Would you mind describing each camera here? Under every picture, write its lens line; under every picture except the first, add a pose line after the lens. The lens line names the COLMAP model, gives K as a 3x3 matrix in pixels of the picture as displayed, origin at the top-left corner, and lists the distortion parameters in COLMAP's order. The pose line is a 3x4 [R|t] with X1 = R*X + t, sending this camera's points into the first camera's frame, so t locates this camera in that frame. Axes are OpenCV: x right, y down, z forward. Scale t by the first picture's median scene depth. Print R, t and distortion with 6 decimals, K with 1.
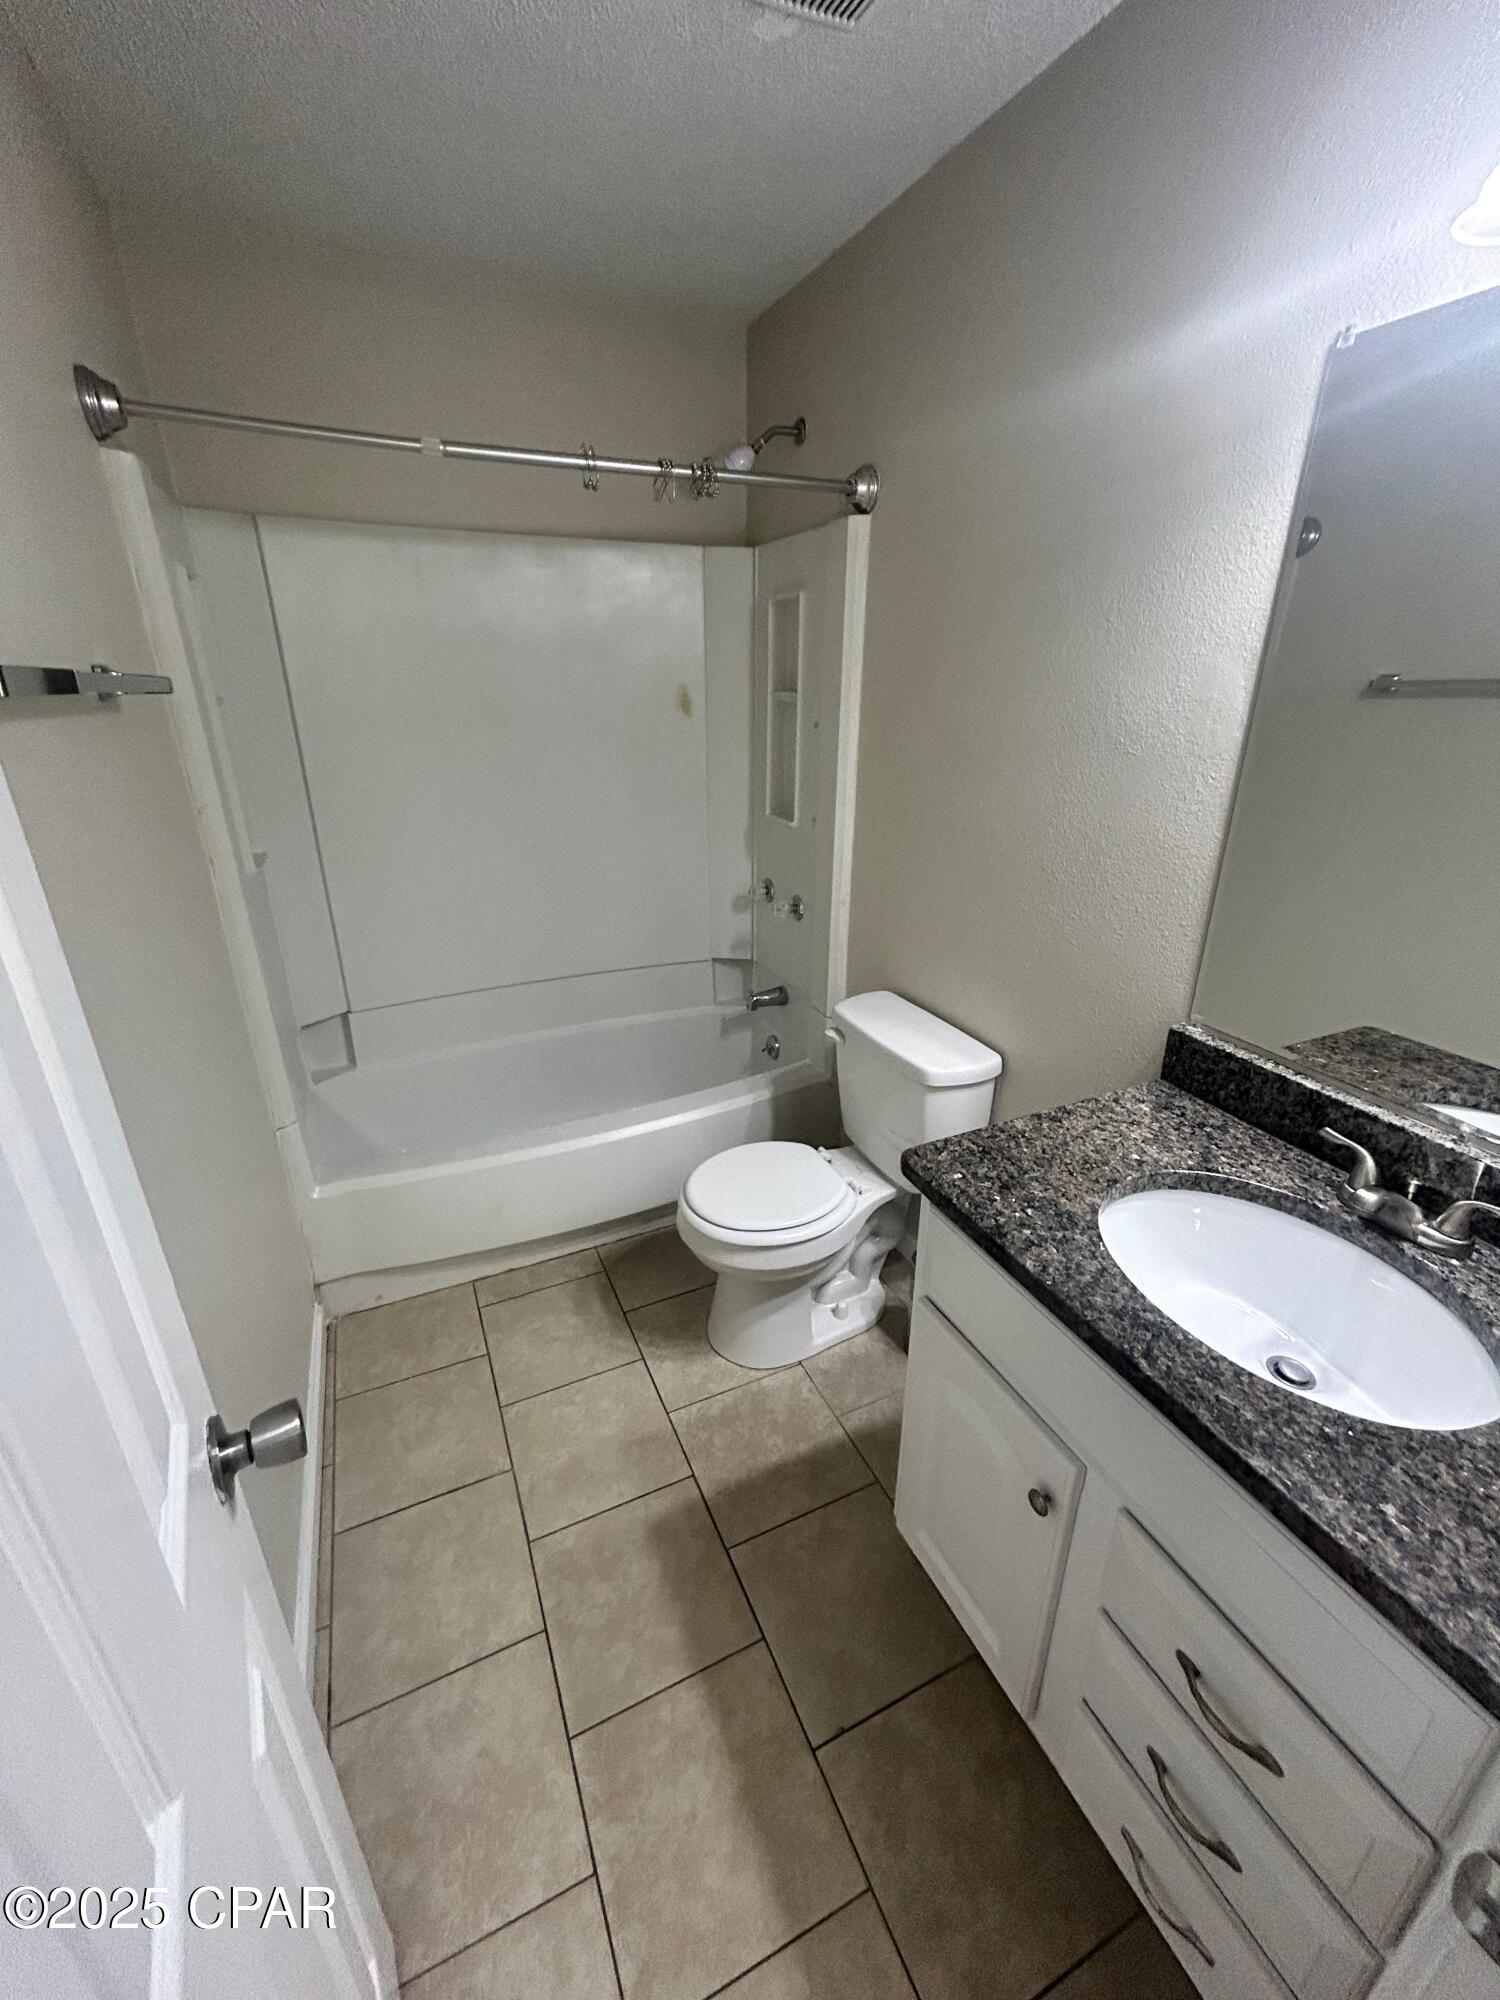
lens RADIAL K [[815.1, 0, 757.2], [0, 815.1, 996.9], [0, 0, 1]] dist [0.002983, -0.000412]
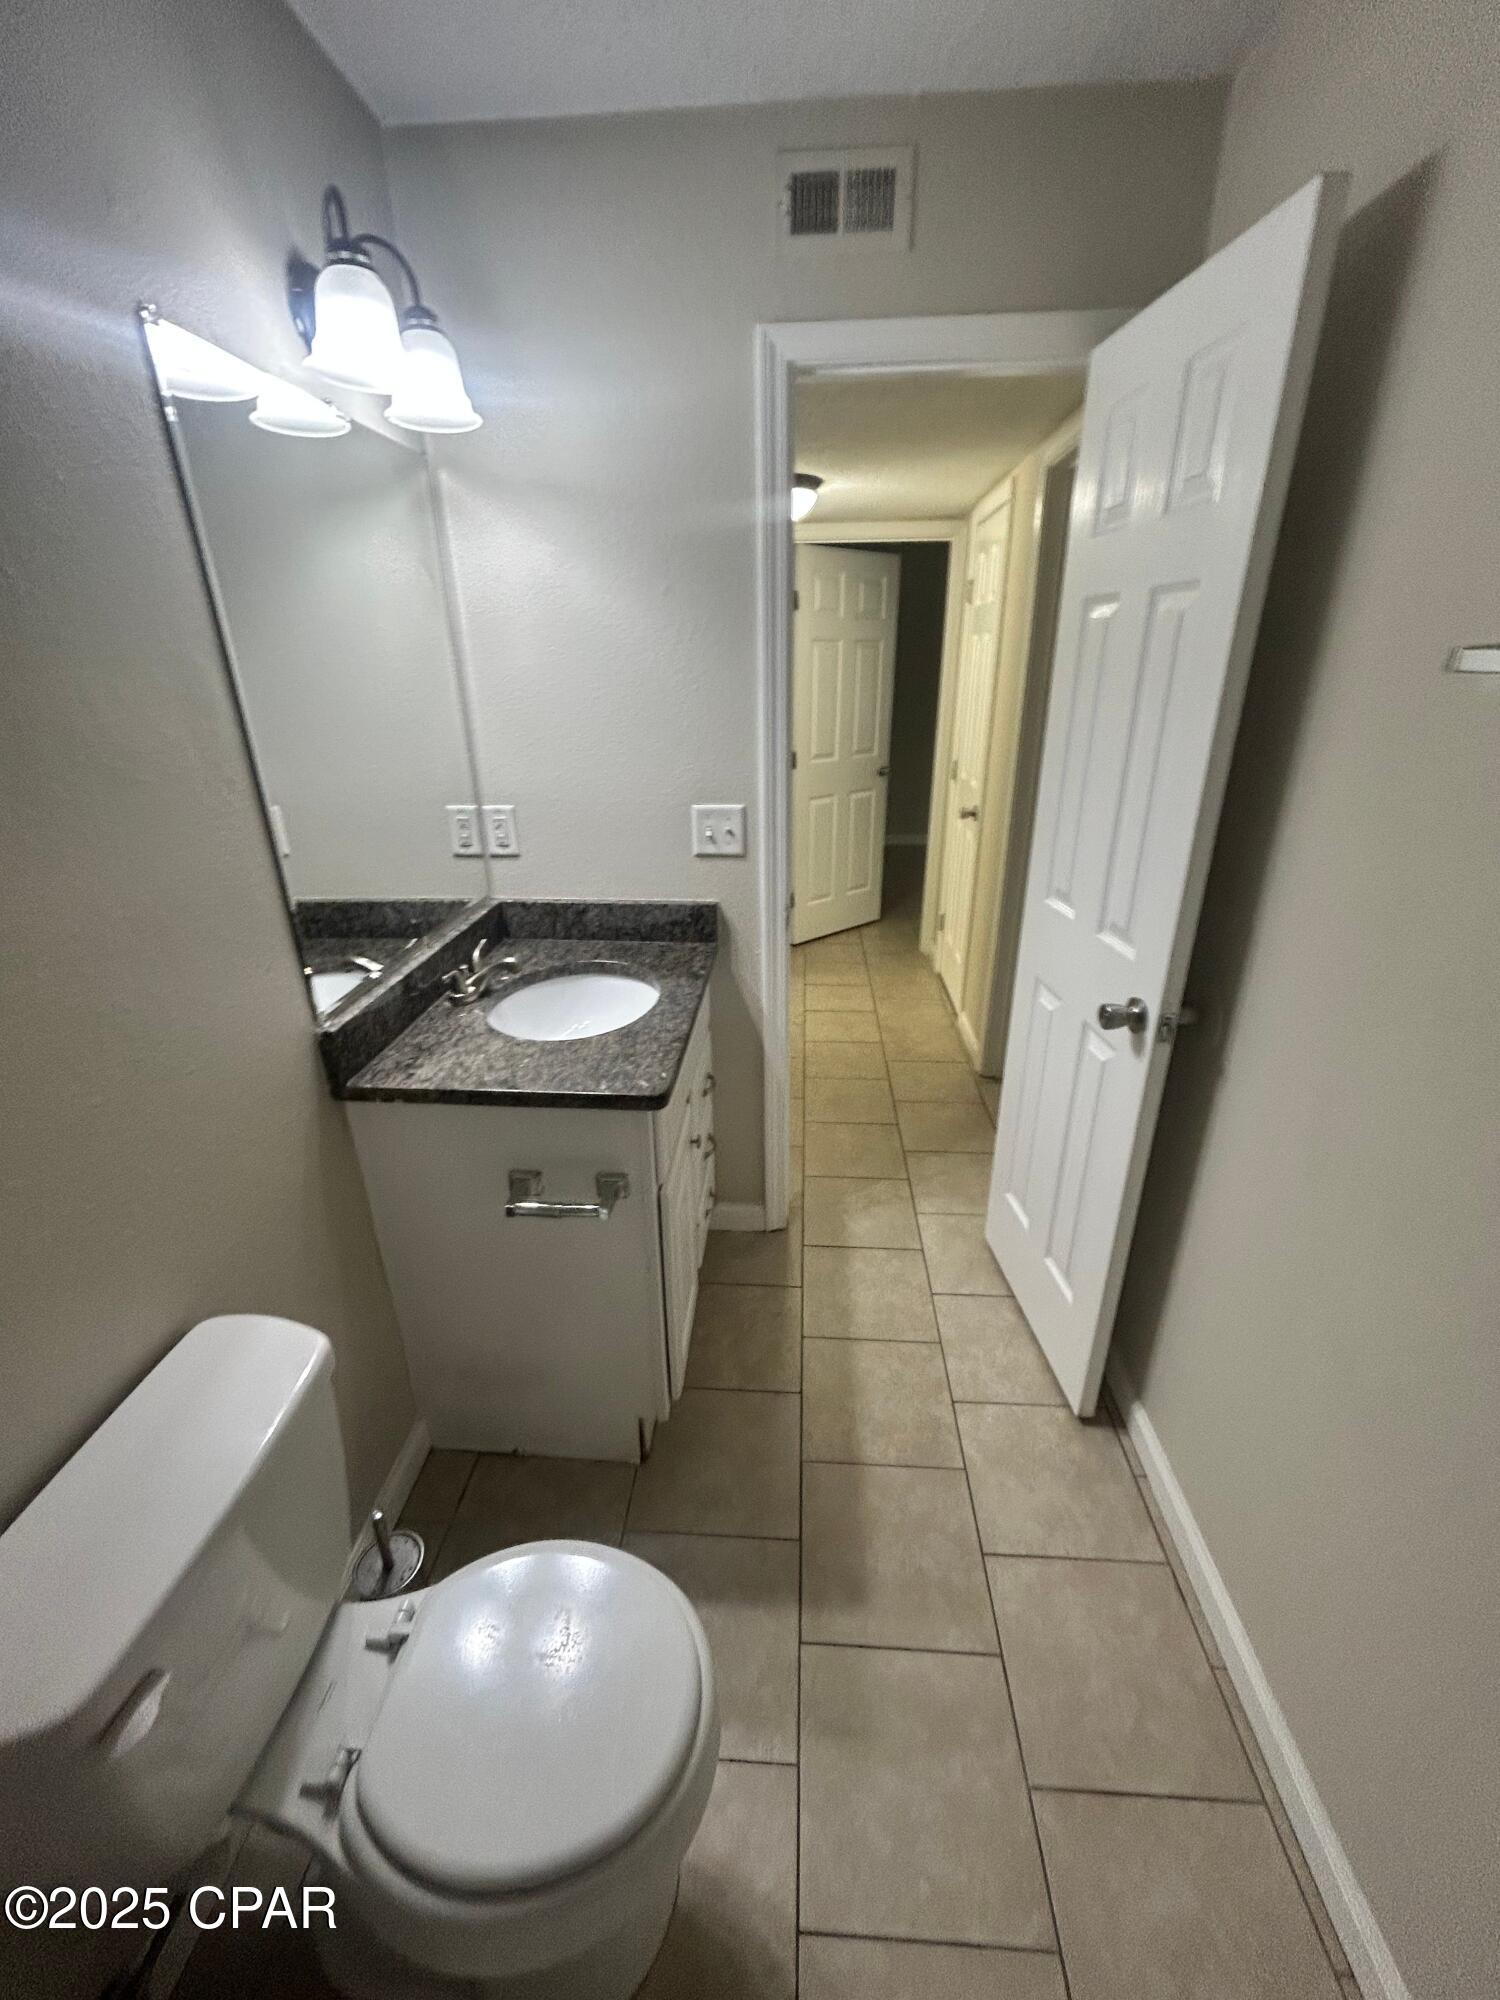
lens RADIAL K [[815.1, 0, 759.4], [0, 815.1, 1001.9], [0, 0, 1]] dist [0.002983, -0.000412]
pose [[-0.877139, -0.183491, 0.443799, -0.364018], [0.186715, 0.721117, 0.667179, -0.547141], [-0.442452, 0.668073, -0.598260, 1.346627]]
